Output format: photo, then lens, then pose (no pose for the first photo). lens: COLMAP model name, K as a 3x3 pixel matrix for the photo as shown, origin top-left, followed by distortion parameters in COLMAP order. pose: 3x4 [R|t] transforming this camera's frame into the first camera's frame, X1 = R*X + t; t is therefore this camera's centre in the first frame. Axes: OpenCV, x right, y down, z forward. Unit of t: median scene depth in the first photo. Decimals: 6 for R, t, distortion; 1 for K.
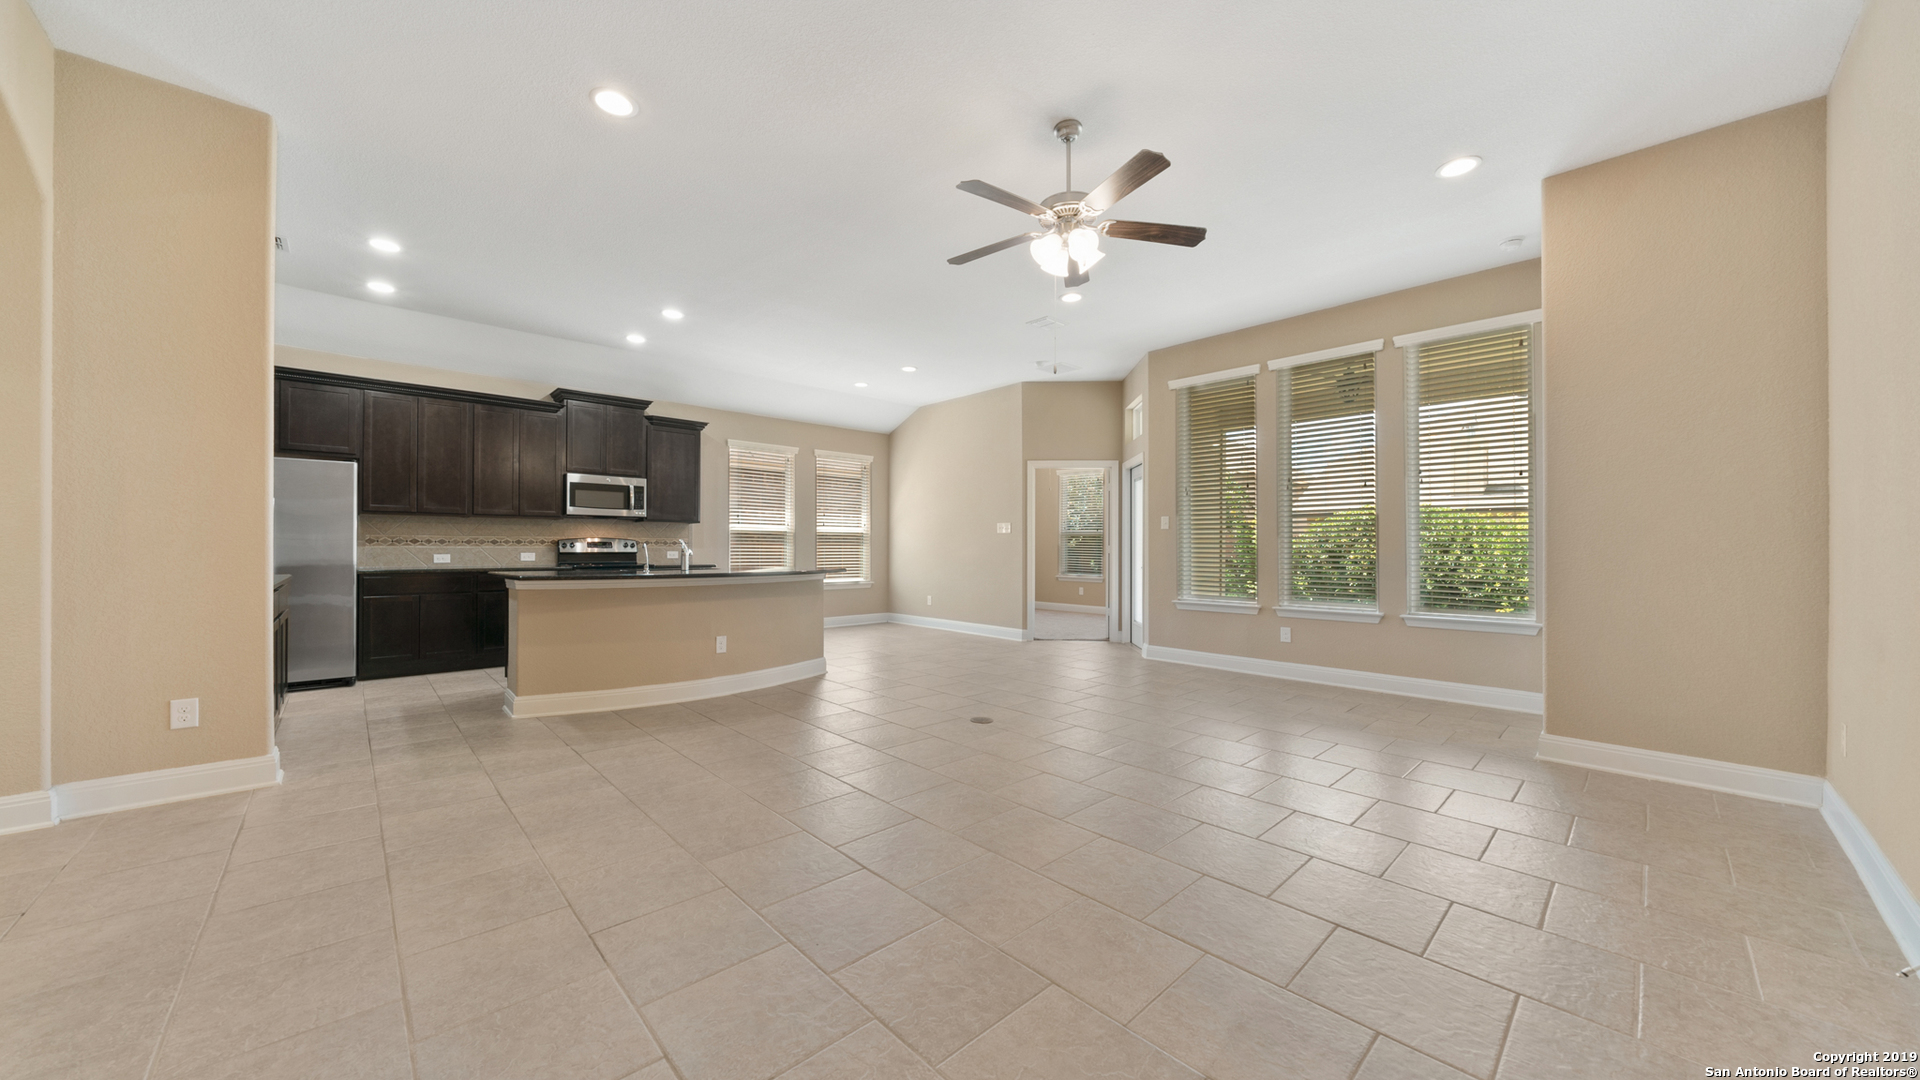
lens RADIAL K [[655.7, 0, 954.0], [0, 655.7, 546.2], [0, 0, 1]] dist [-0.003917, 0.000260]
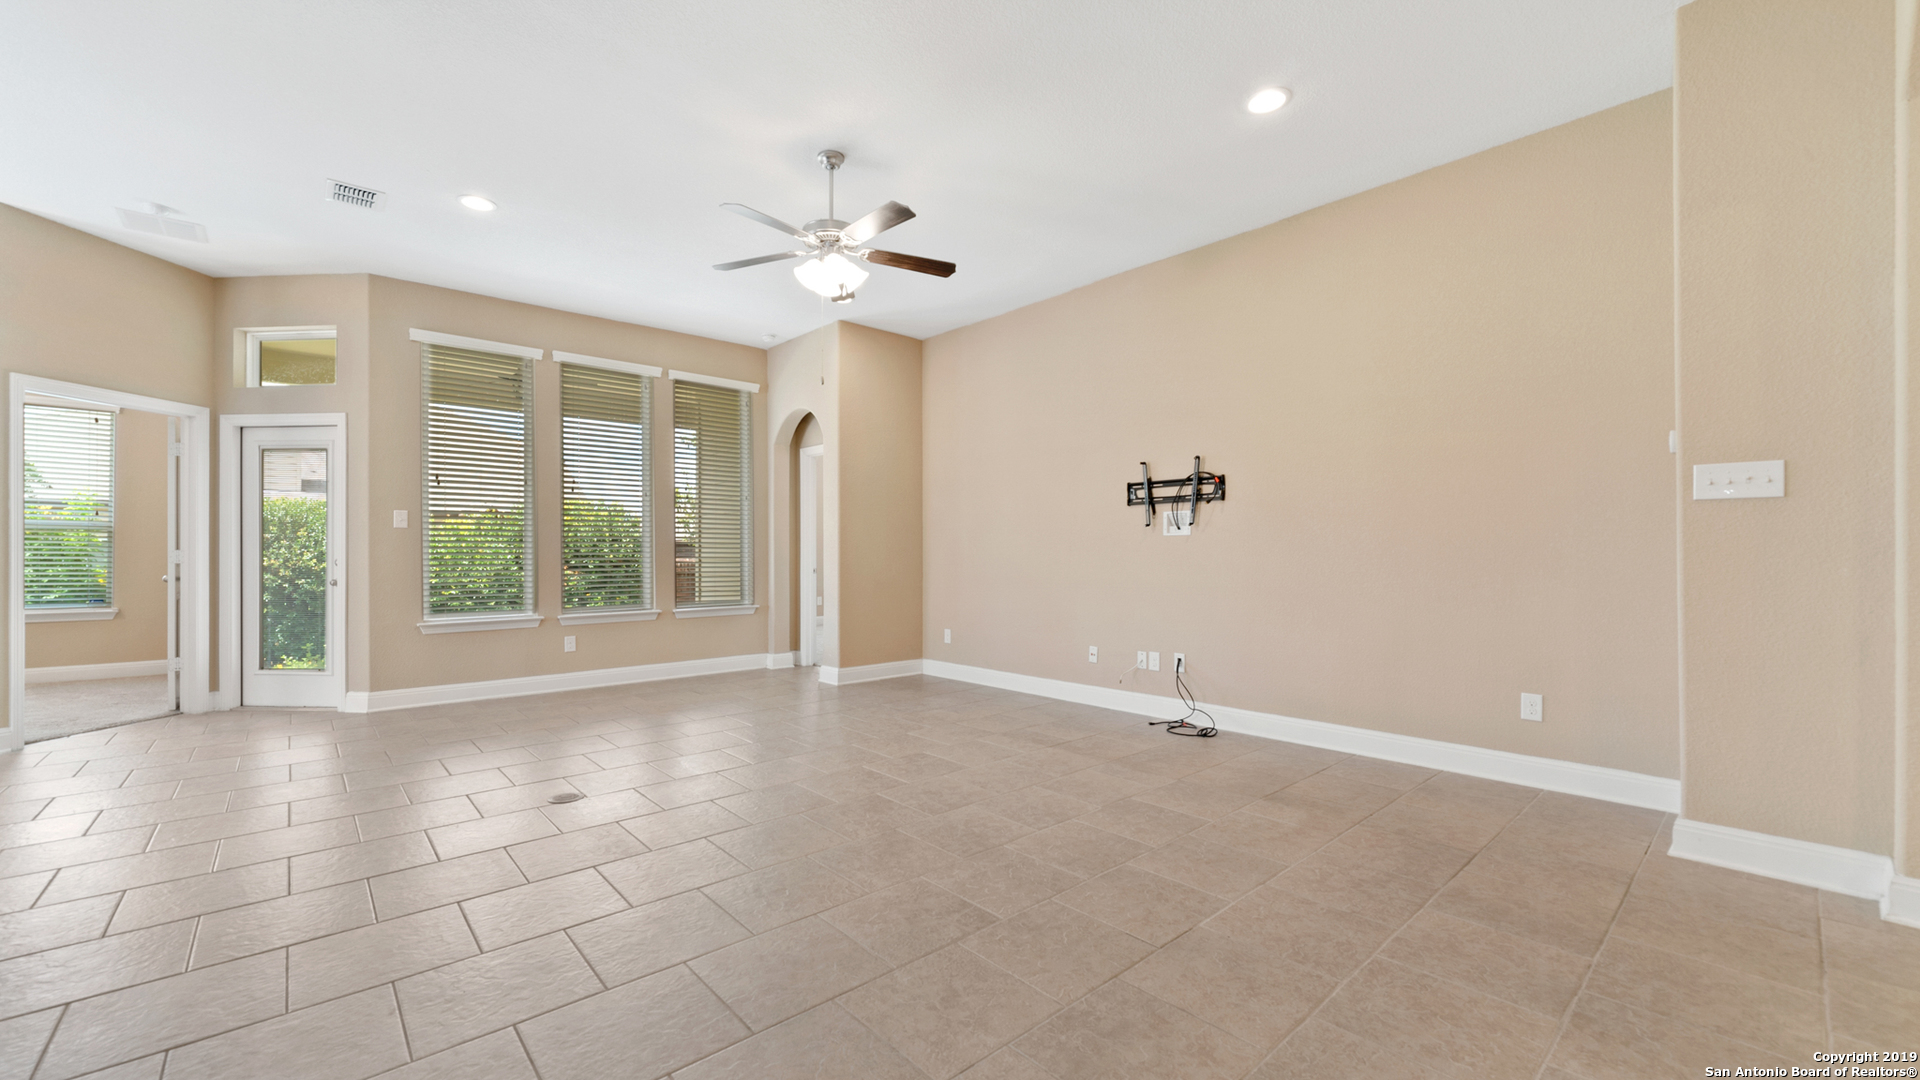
lens RADIAL K [[756.9, 0, 929.7], [0, 756.9, 543.4], [0, 0, 1]] dist [-0.002971, -0.000050]
pose [[0.047914, 0.002438, 0.998848, -0.472693], [0.005684, 0.999980, -0.002713, -0.003609], [-0.998835, 0.005808, 0.047899, 0.355838]]
